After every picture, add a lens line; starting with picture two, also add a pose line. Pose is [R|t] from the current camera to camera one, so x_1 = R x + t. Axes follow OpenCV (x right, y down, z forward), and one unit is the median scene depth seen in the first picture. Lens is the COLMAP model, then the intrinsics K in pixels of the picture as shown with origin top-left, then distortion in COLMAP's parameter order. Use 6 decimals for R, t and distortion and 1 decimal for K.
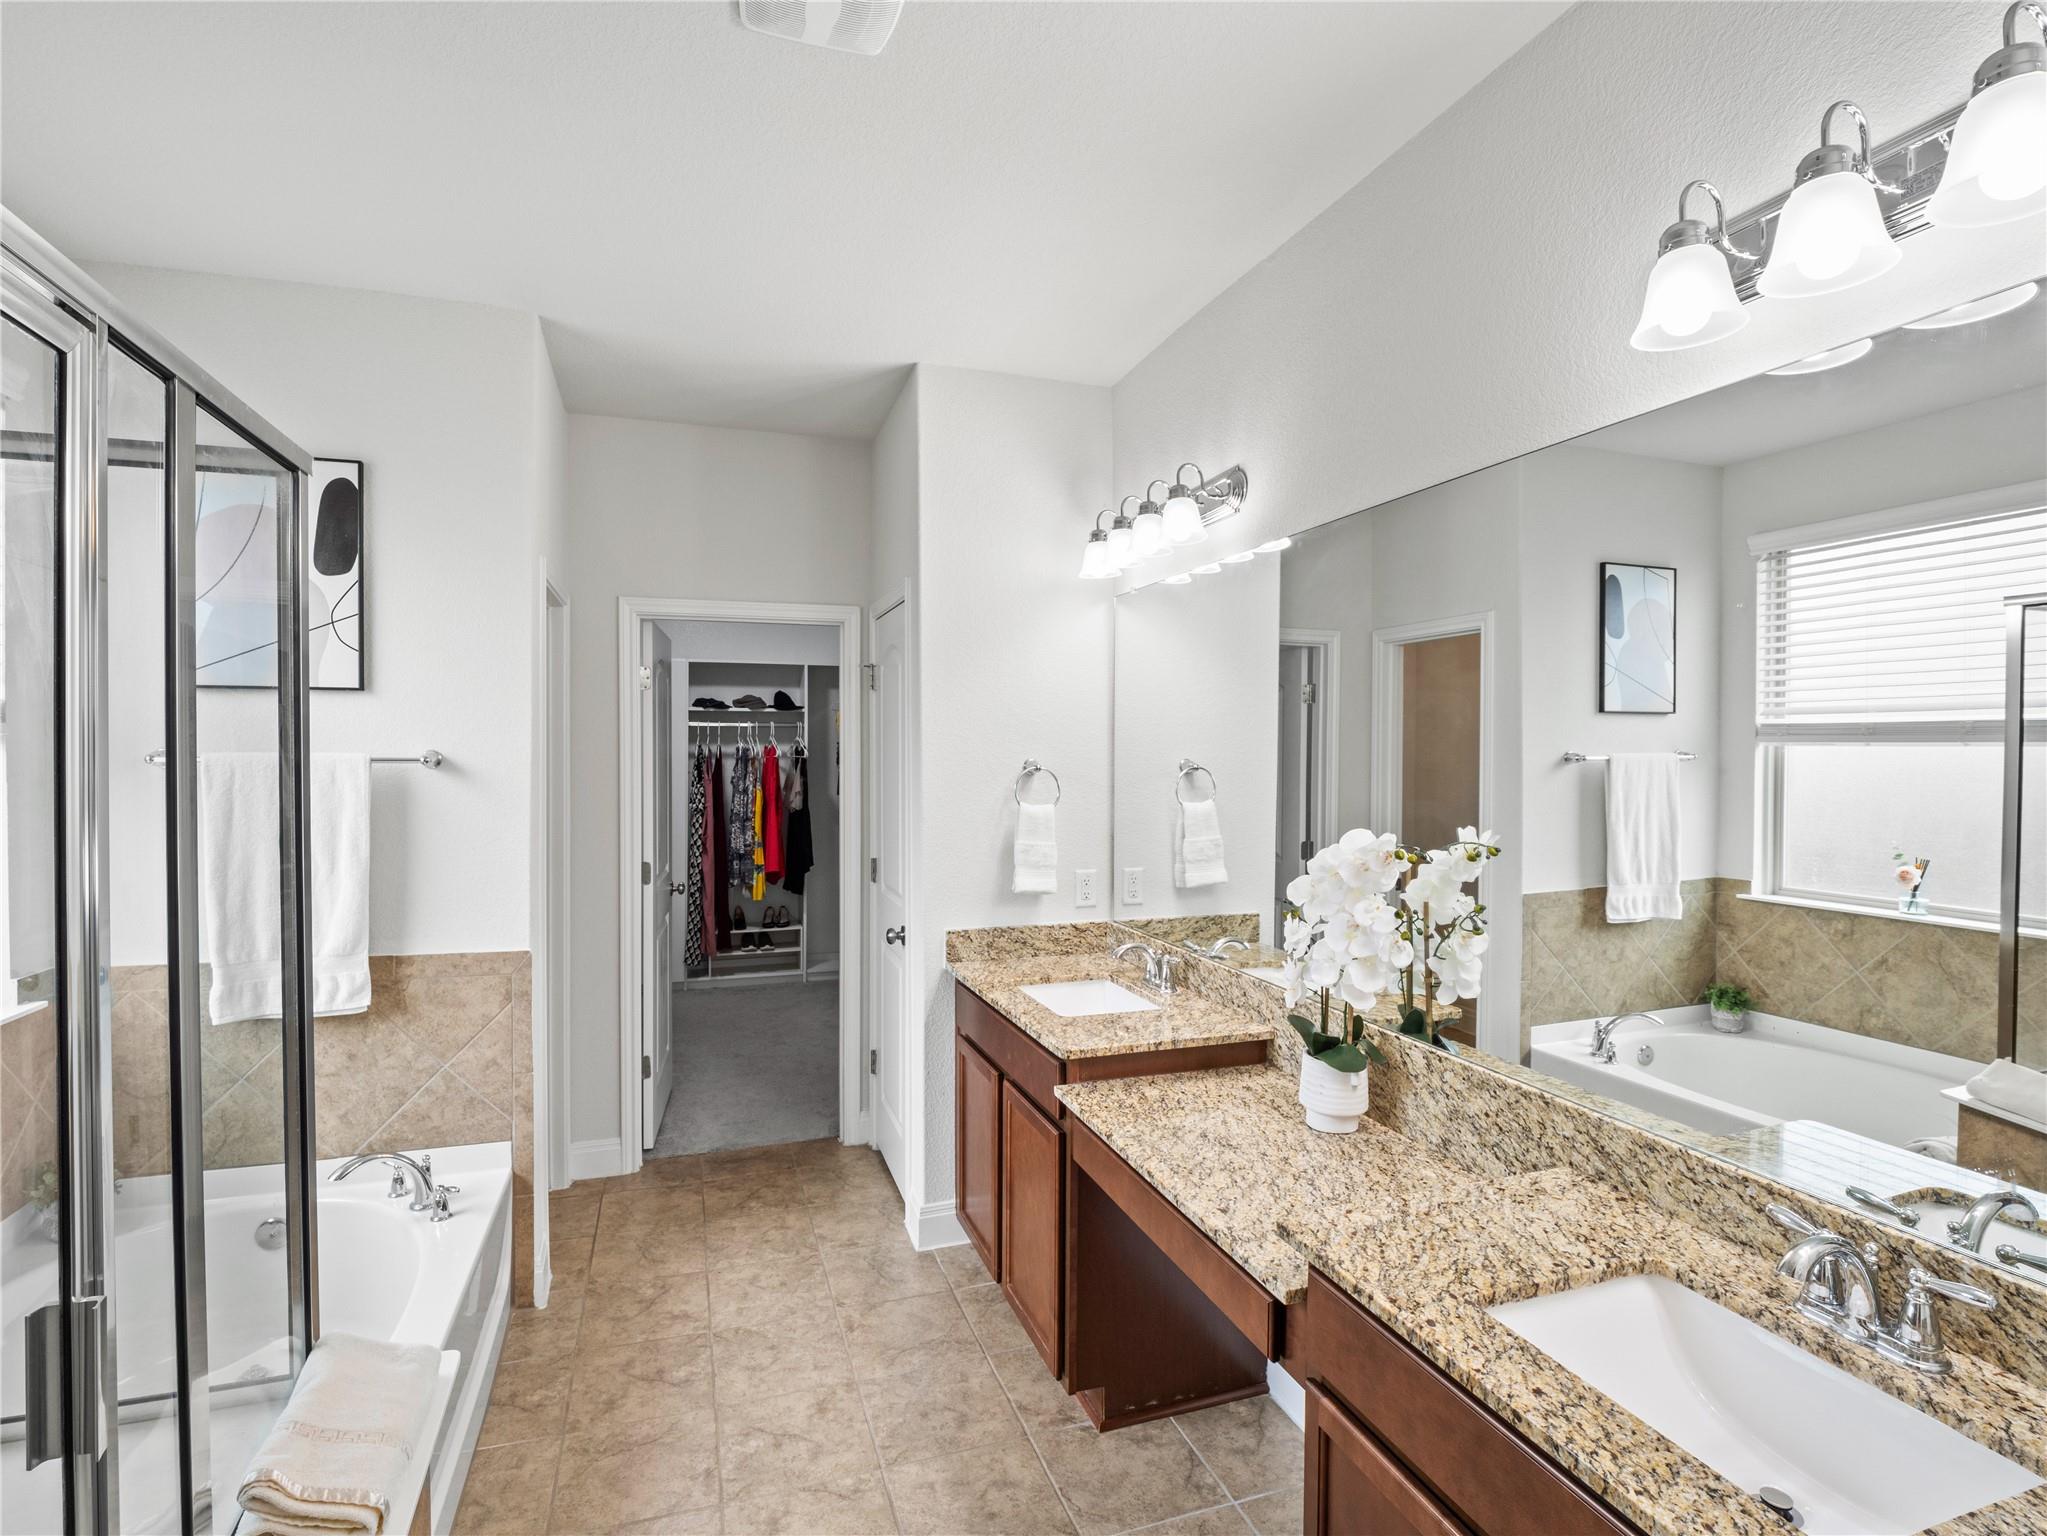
lens RADIAL K [[1017.3, 0, 1015.9], [0, 1017.3, 751.3], [0, 0, 1]] dist [-0.003752, 0.001714]
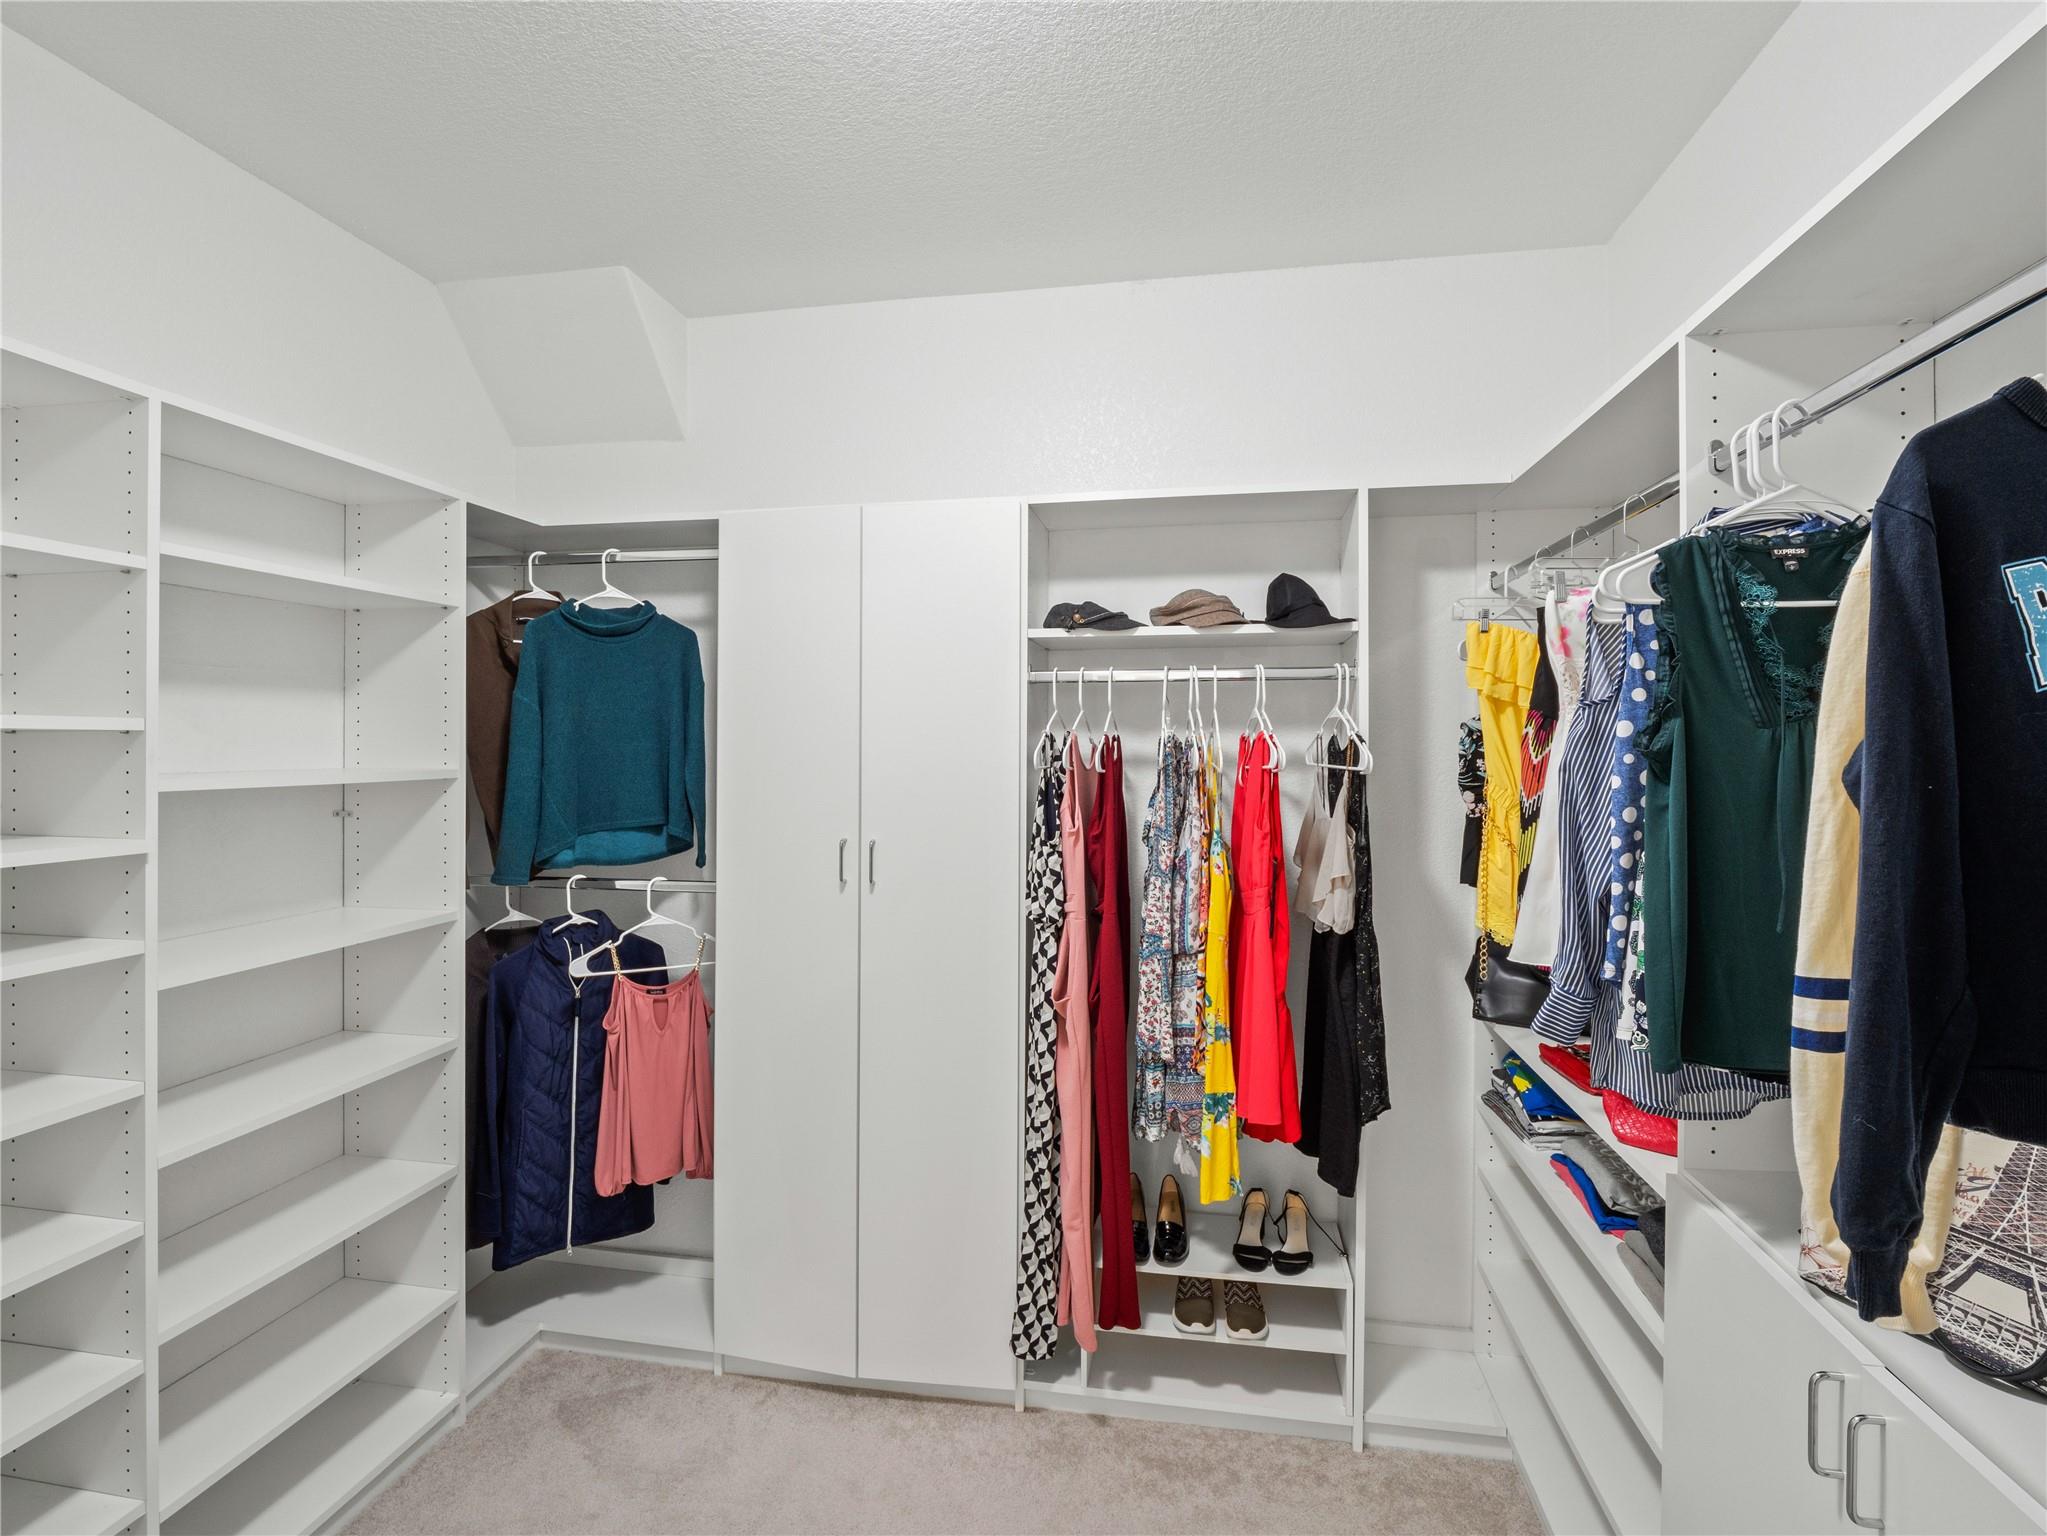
lens RADIAL K [[1017.3, 0, 1015.9], [0, 1017.3, 751.3], [0, 0, 1]] dist [-0.003752, 0.001714]
pose [[0.874247, -0.001148, -0.485480, -0.147947], [0.001993, 0.999997, 0.001224, -0.000239], [0.485478, -0.002038, 0.874247, 0.671785]]
